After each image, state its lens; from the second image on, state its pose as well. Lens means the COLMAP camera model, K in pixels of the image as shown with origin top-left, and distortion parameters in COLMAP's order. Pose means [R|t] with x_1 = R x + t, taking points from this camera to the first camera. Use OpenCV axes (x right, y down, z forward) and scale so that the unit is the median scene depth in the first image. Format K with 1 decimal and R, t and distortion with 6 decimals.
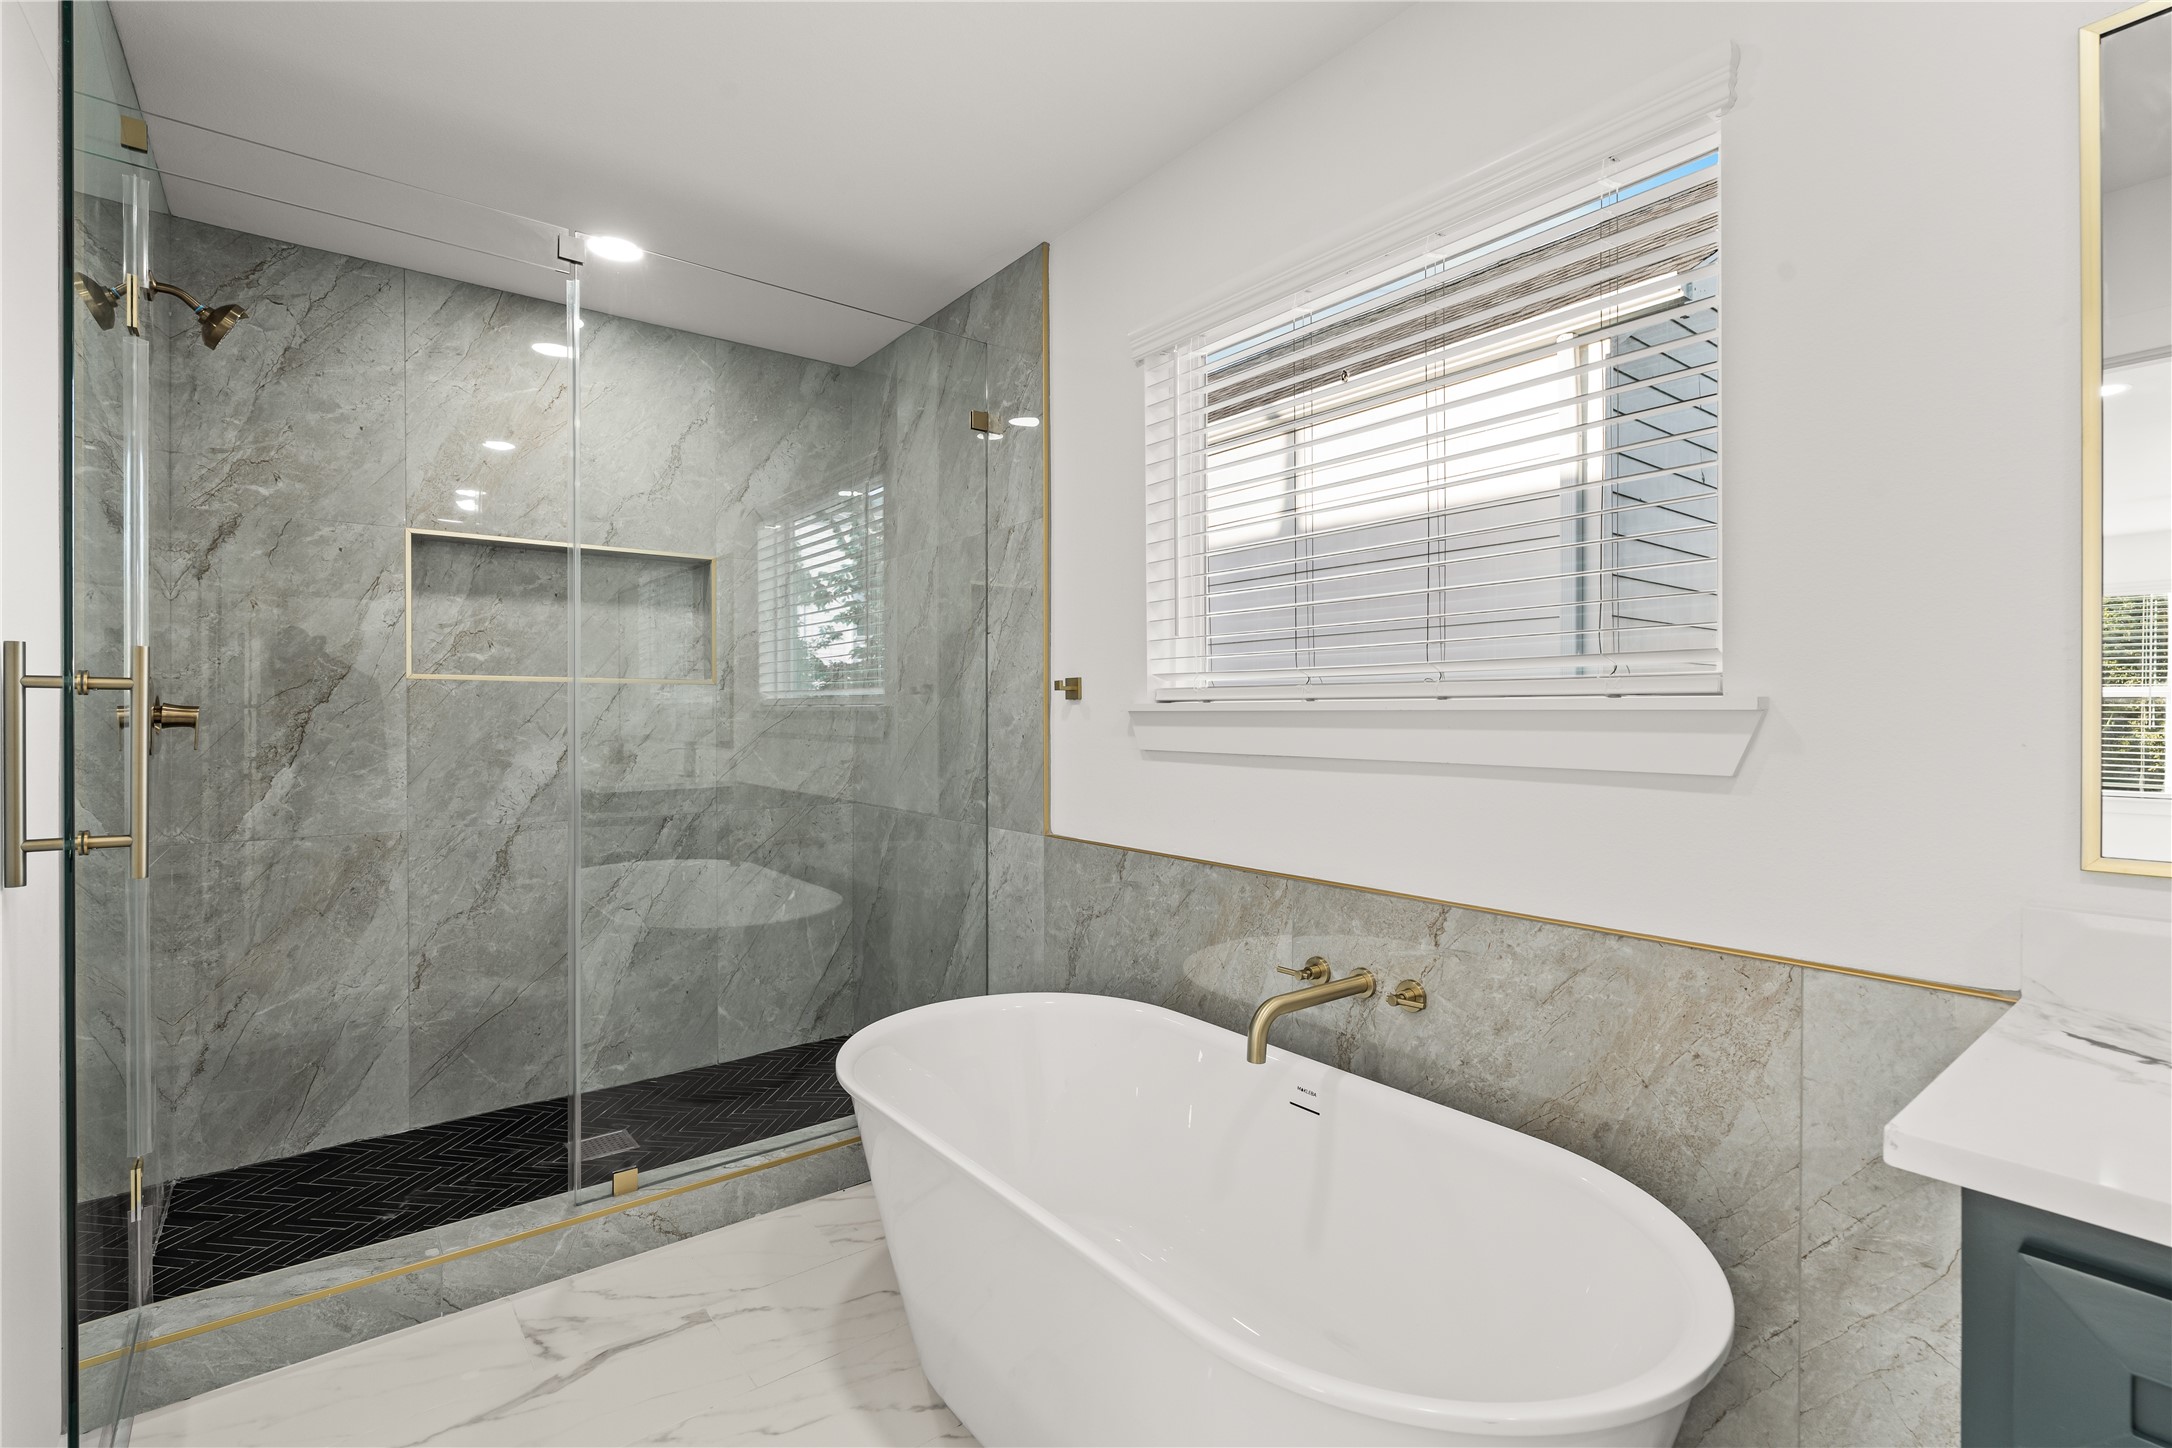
lens RADIAL K [[974.6, 0, 1081.4], [0, 974.6, 715.8], [0, 0, 1]] dist [-0.002342, 0.001469]
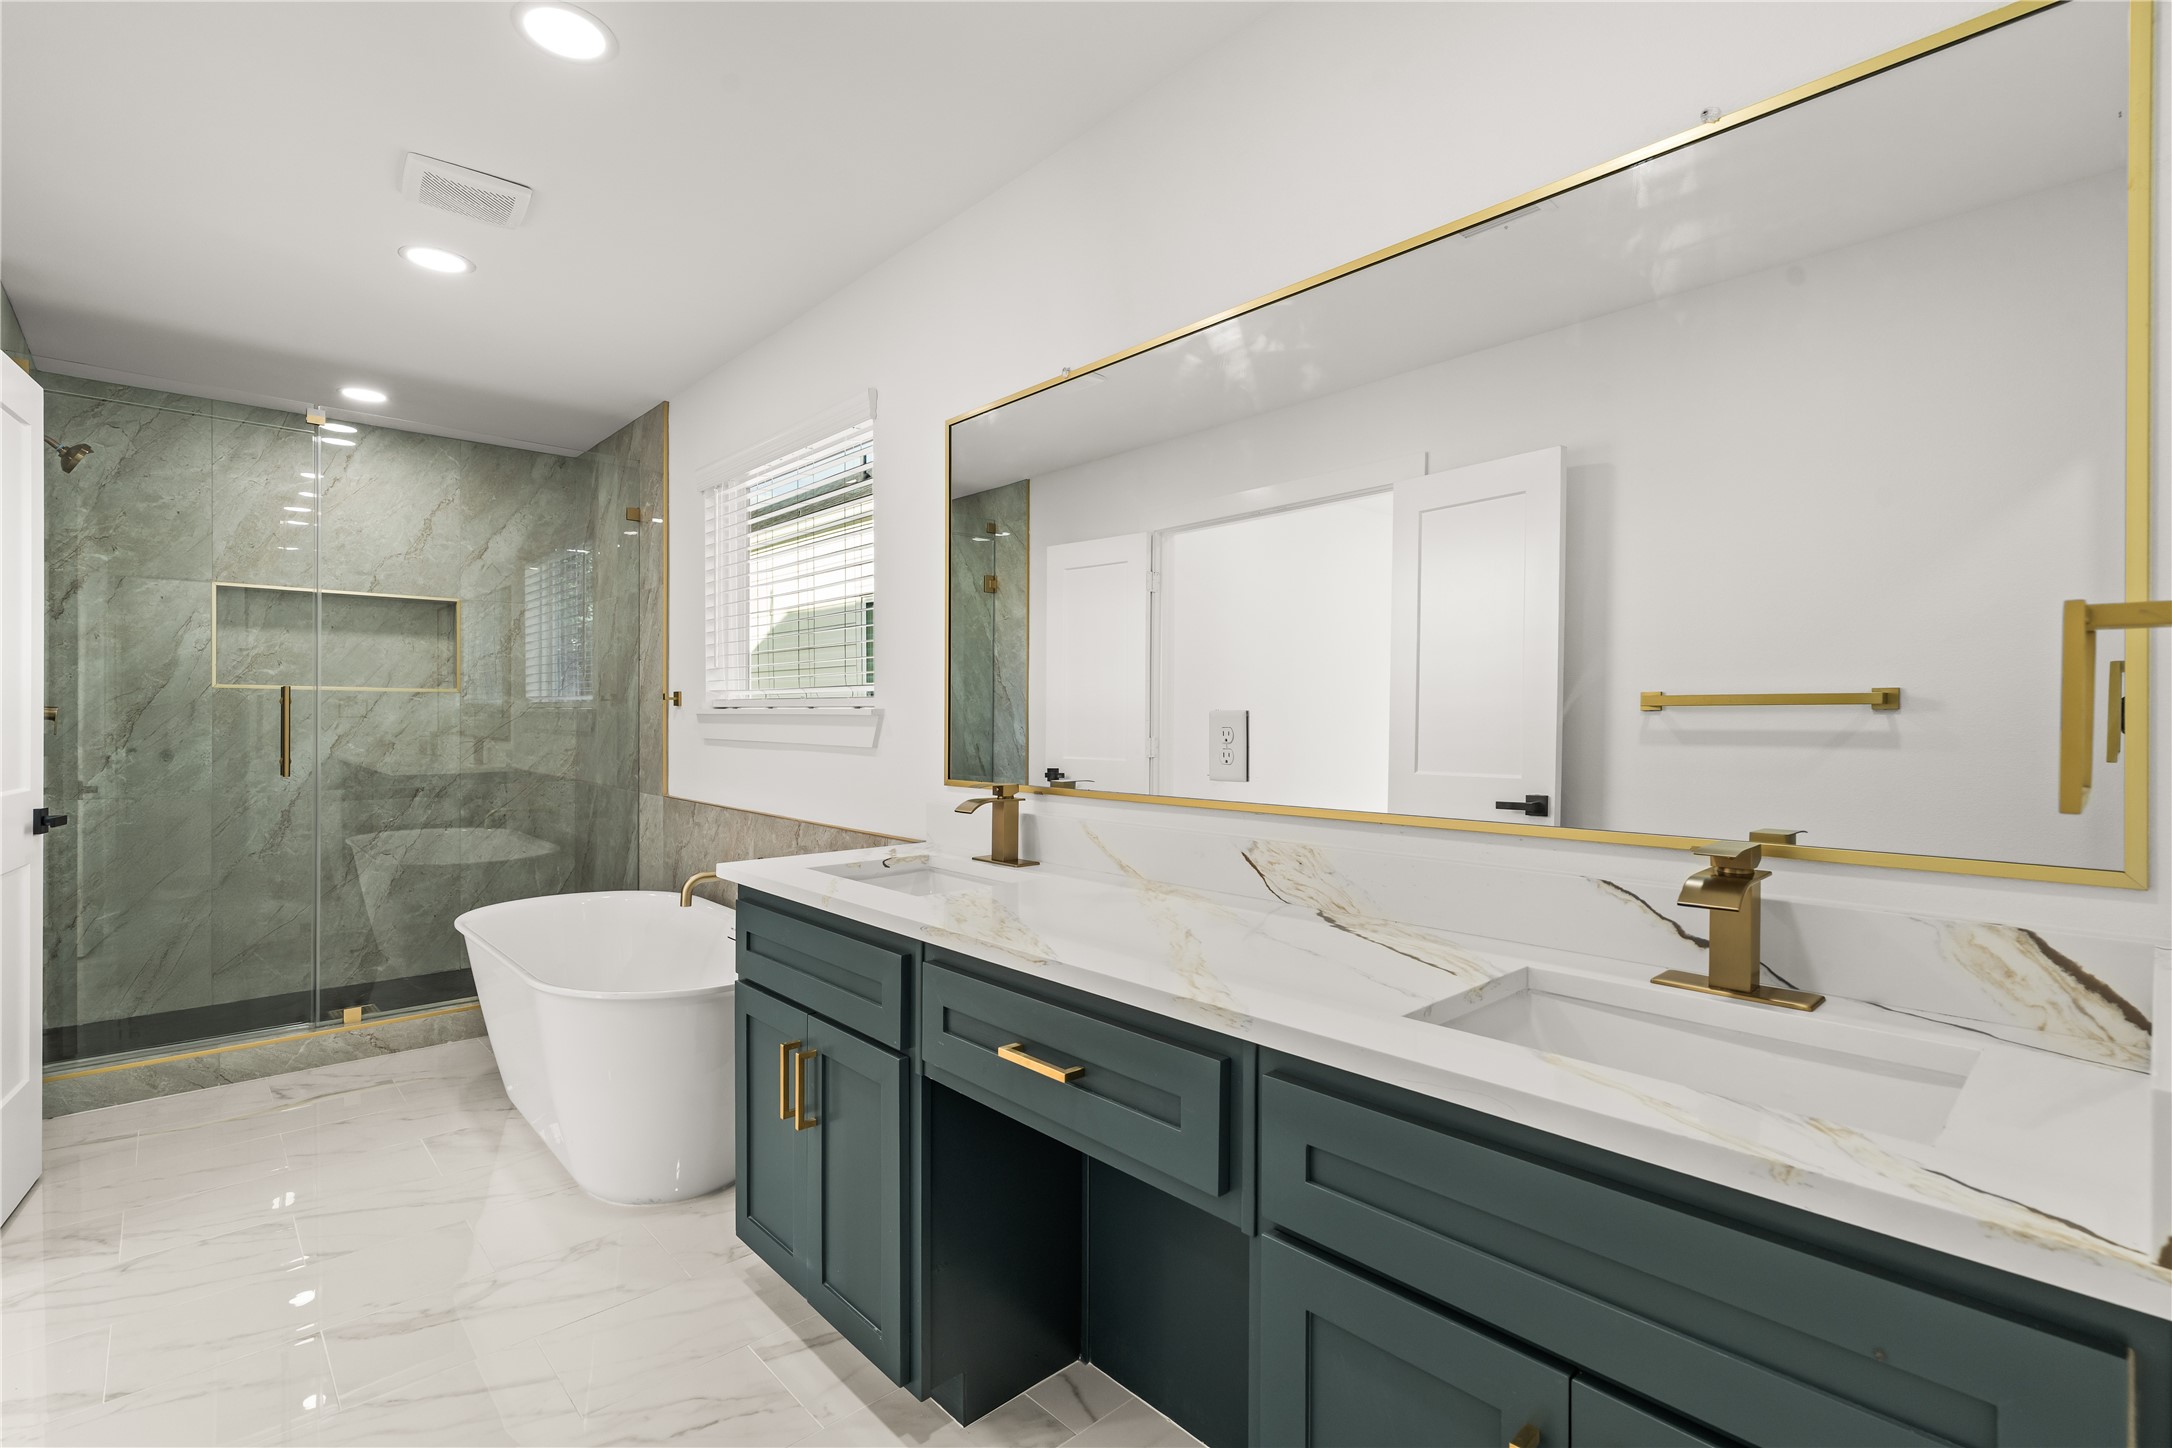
lens RADIAL K [[974.6, 0, 1072.7], [0, 974.6, 719.6], [0, 0, 1]] dist [-0.002342, 0.001469]
pose [[0.996745, 0.005810, 0.080413, 0.472936], [-0.005928, 0.999982, 0.001235, -0.000923], [-0.080405, -0.001708, 0.996761, -0.550523]]
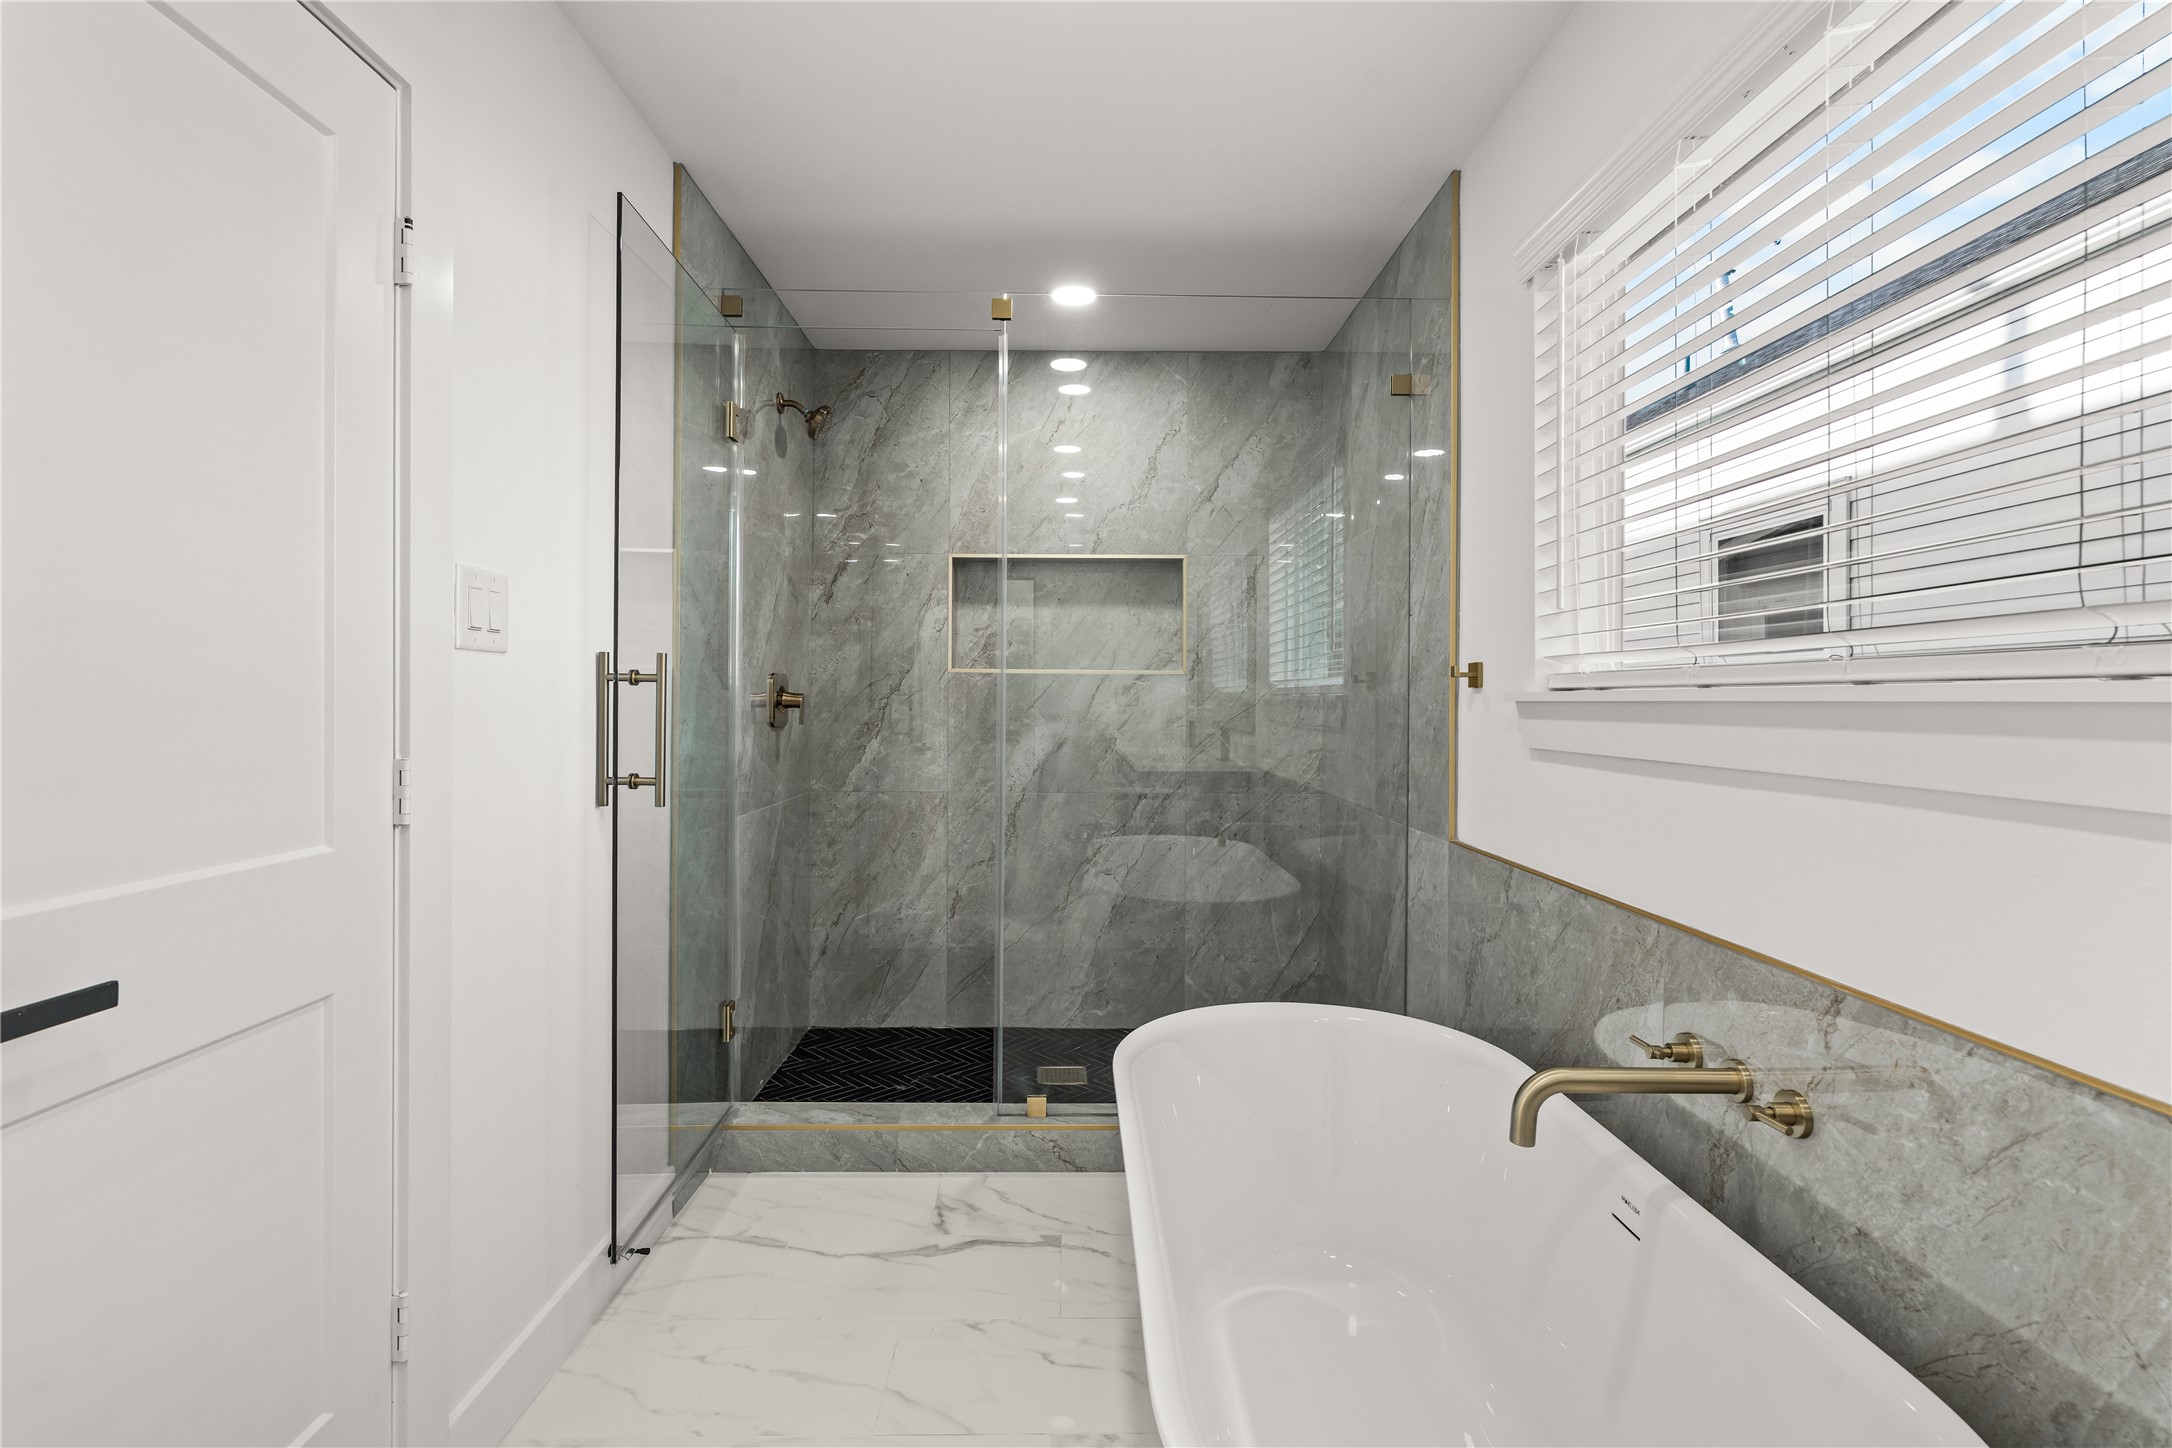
lens RADIAL K [[974.6, 0, 1089.2], [0, 974.6, 707.0], [0, 0, 1]] dist [-0.002342, 0.001469]
pose [[0.800156, 0.009283, -0.599721, 0.231677], [-0.008876, 0.999954, 0.003635, 0.000569], [0.599727, 0.002415, 0.800201, 0.097426]]
